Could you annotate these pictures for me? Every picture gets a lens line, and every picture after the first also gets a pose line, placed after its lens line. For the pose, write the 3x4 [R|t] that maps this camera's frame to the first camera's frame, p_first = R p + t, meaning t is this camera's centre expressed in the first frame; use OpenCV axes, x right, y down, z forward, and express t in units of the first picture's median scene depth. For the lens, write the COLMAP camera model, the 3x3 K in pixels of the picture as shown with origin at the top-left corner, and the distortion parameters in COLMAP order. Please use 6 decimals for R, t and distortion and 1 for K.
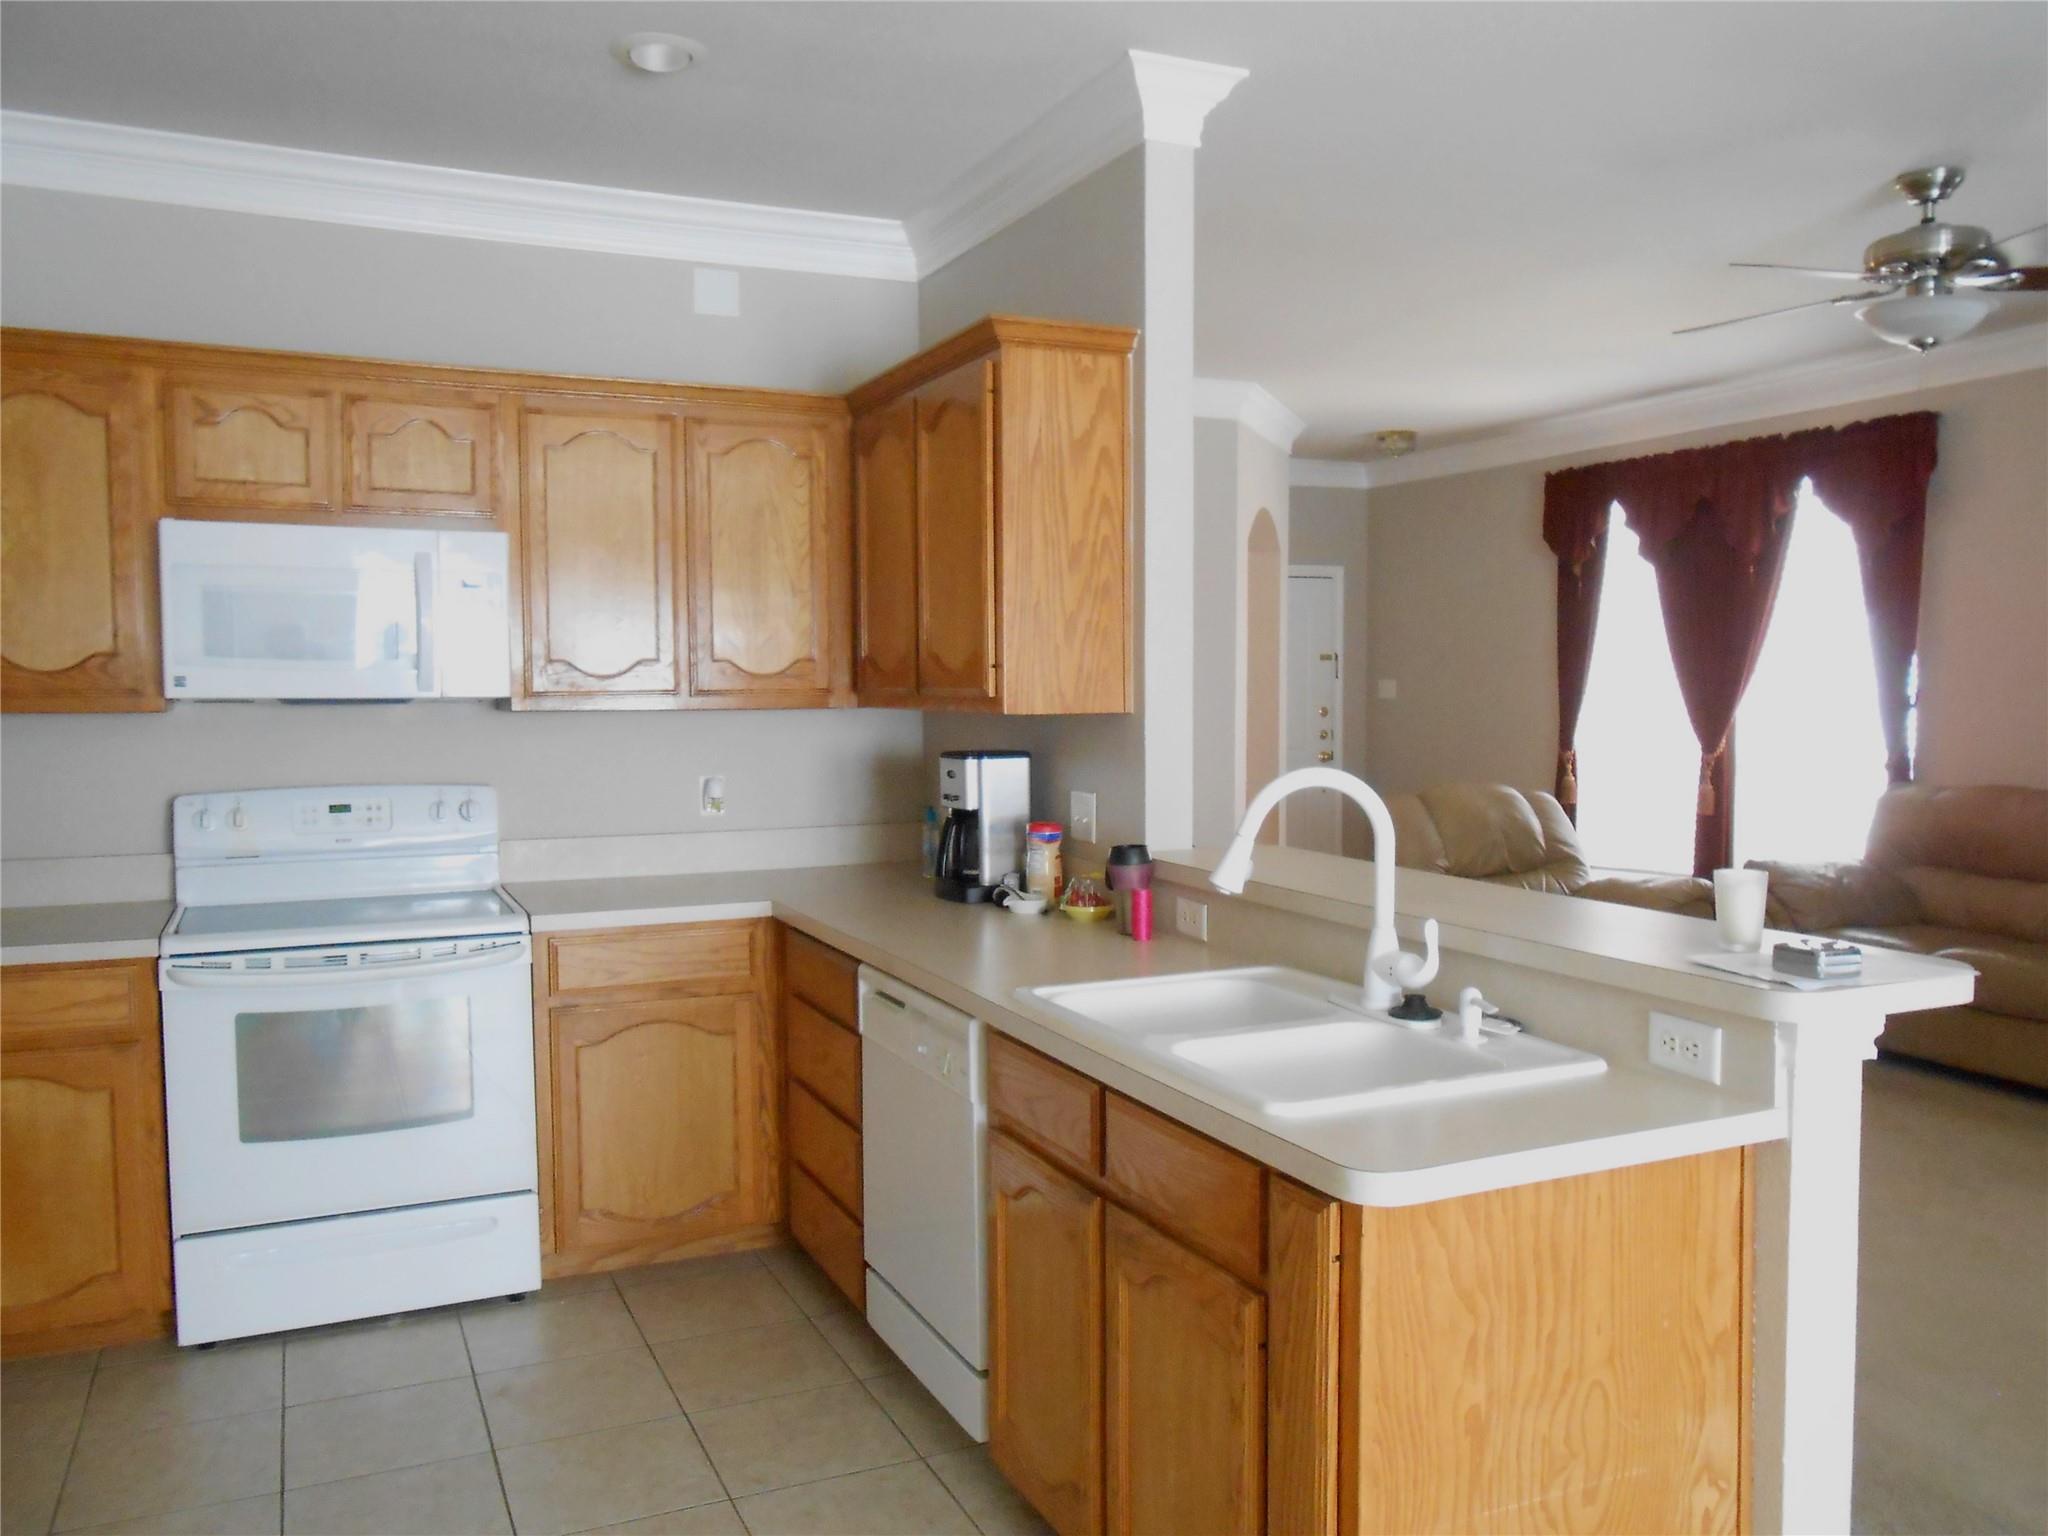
lens RADIAL K [[1564.8, 0, 1030.2], [0, 1564.8, 769.2], [0, 0, 1]] dist [-0.070807, 0.054080]
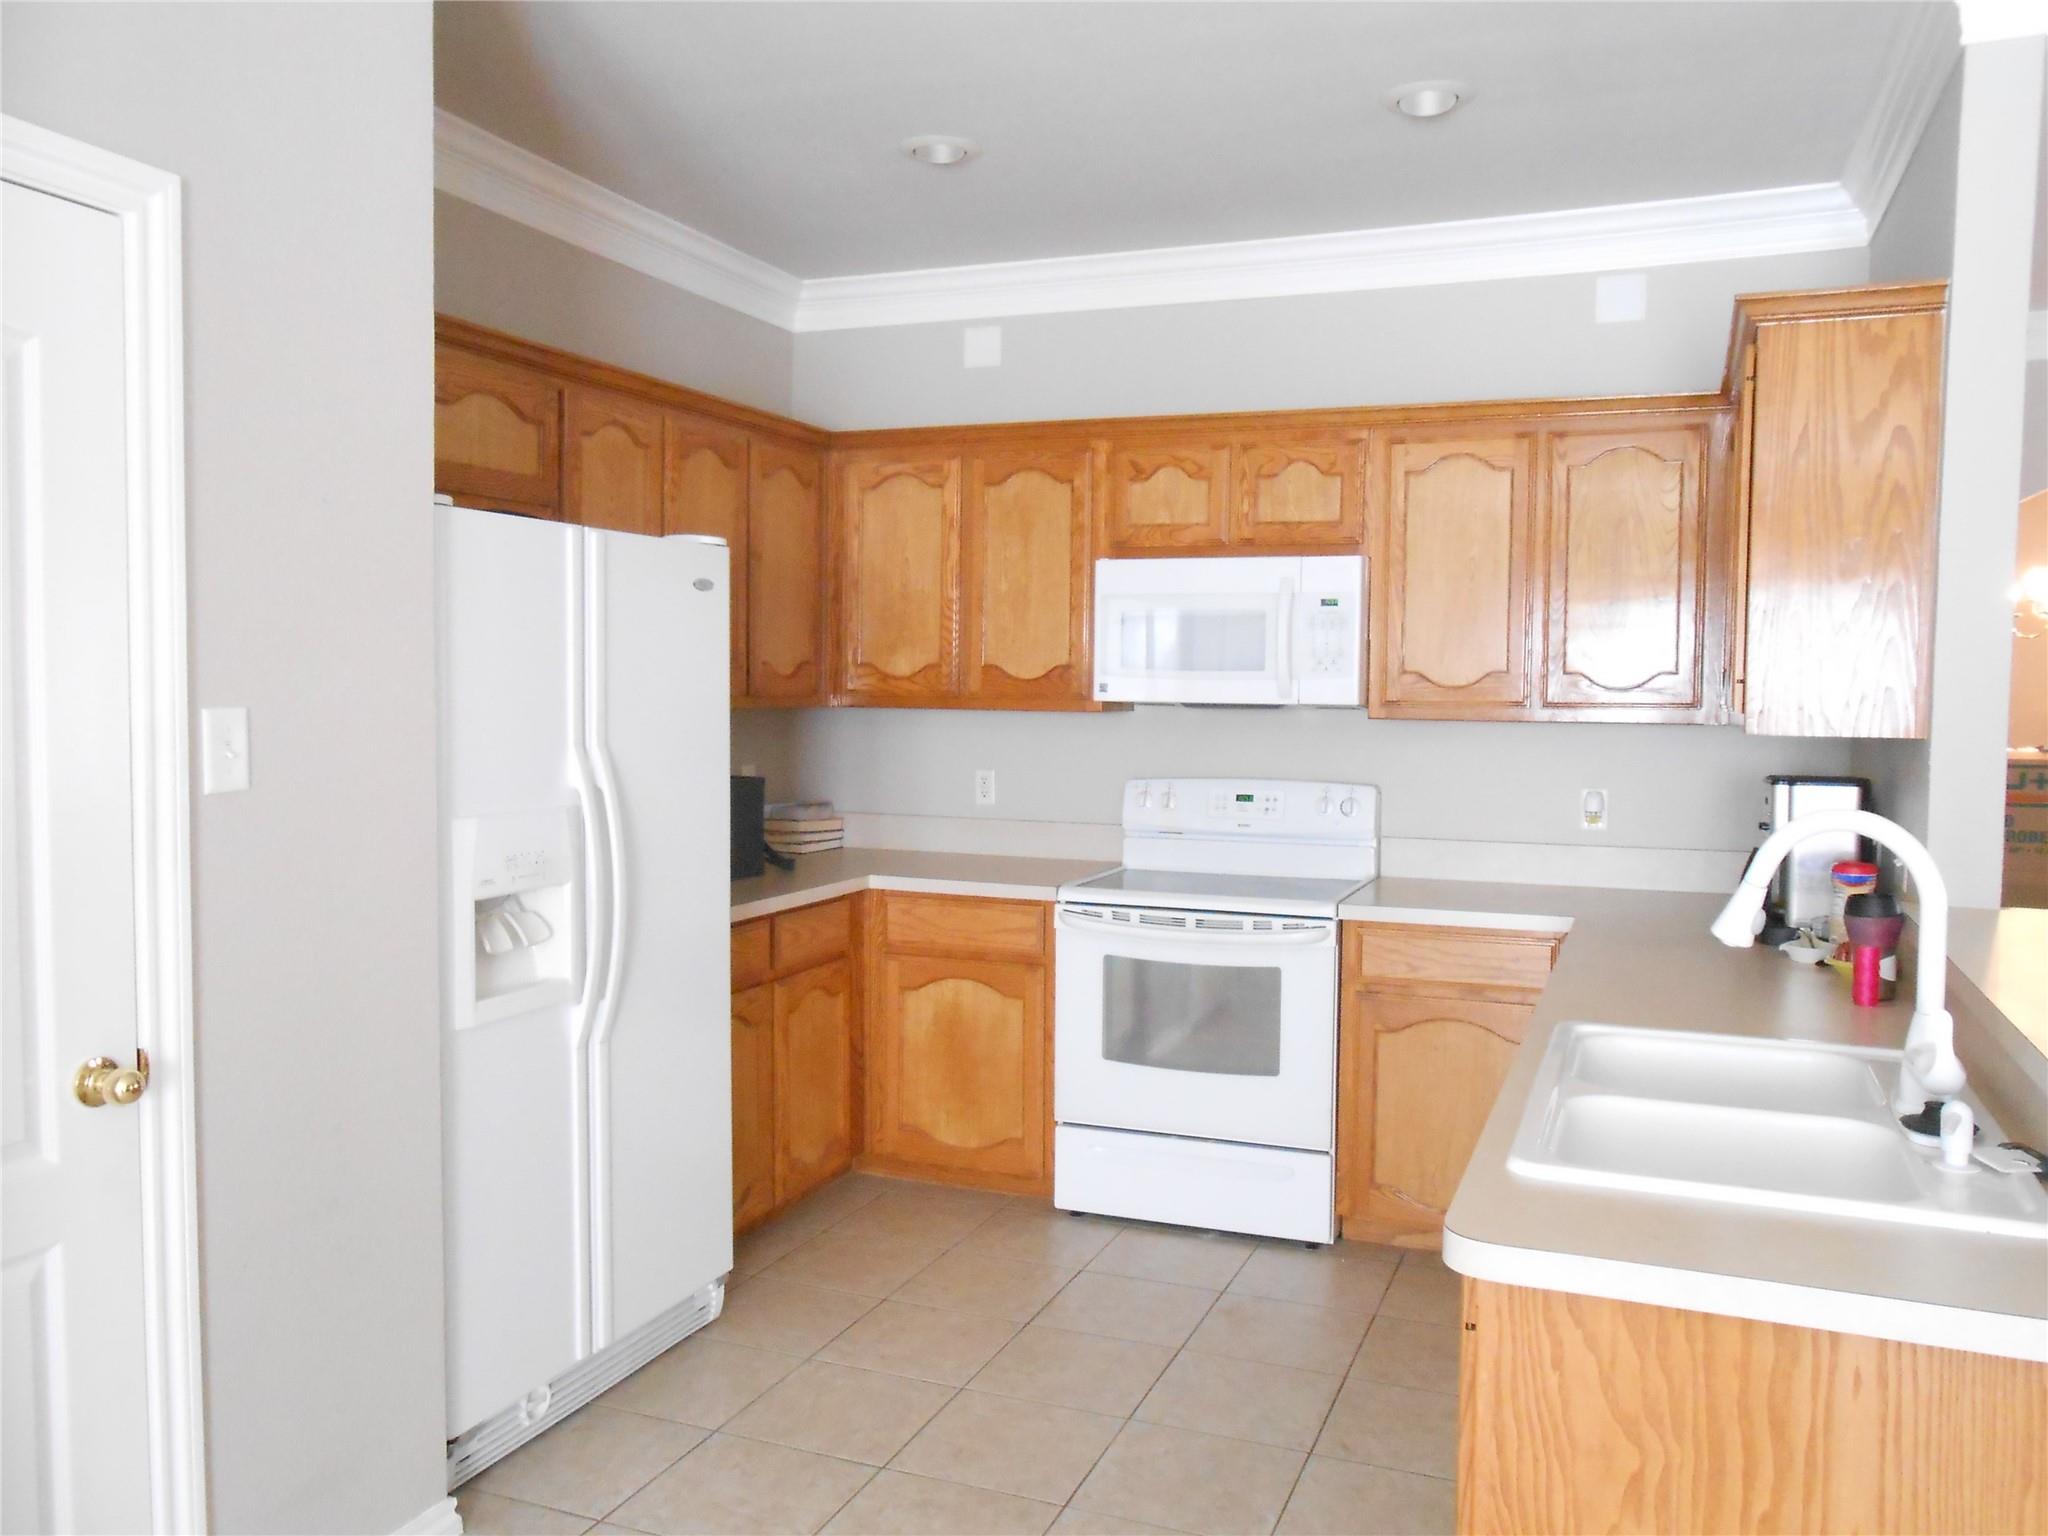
lens RADIAL K [[1564.8, 0, 1030.2], [0, 1564.8, 769.2], [0, 0, 1]] dist [-0.070807, 0.054080]
pose [[0.676624, 0.047276, -0.734809, 0.349039], [-0.050865, 0.998554, 0.017407, -0.009588], [0.734569, 0.025598, 0.678051, 0.089032]]
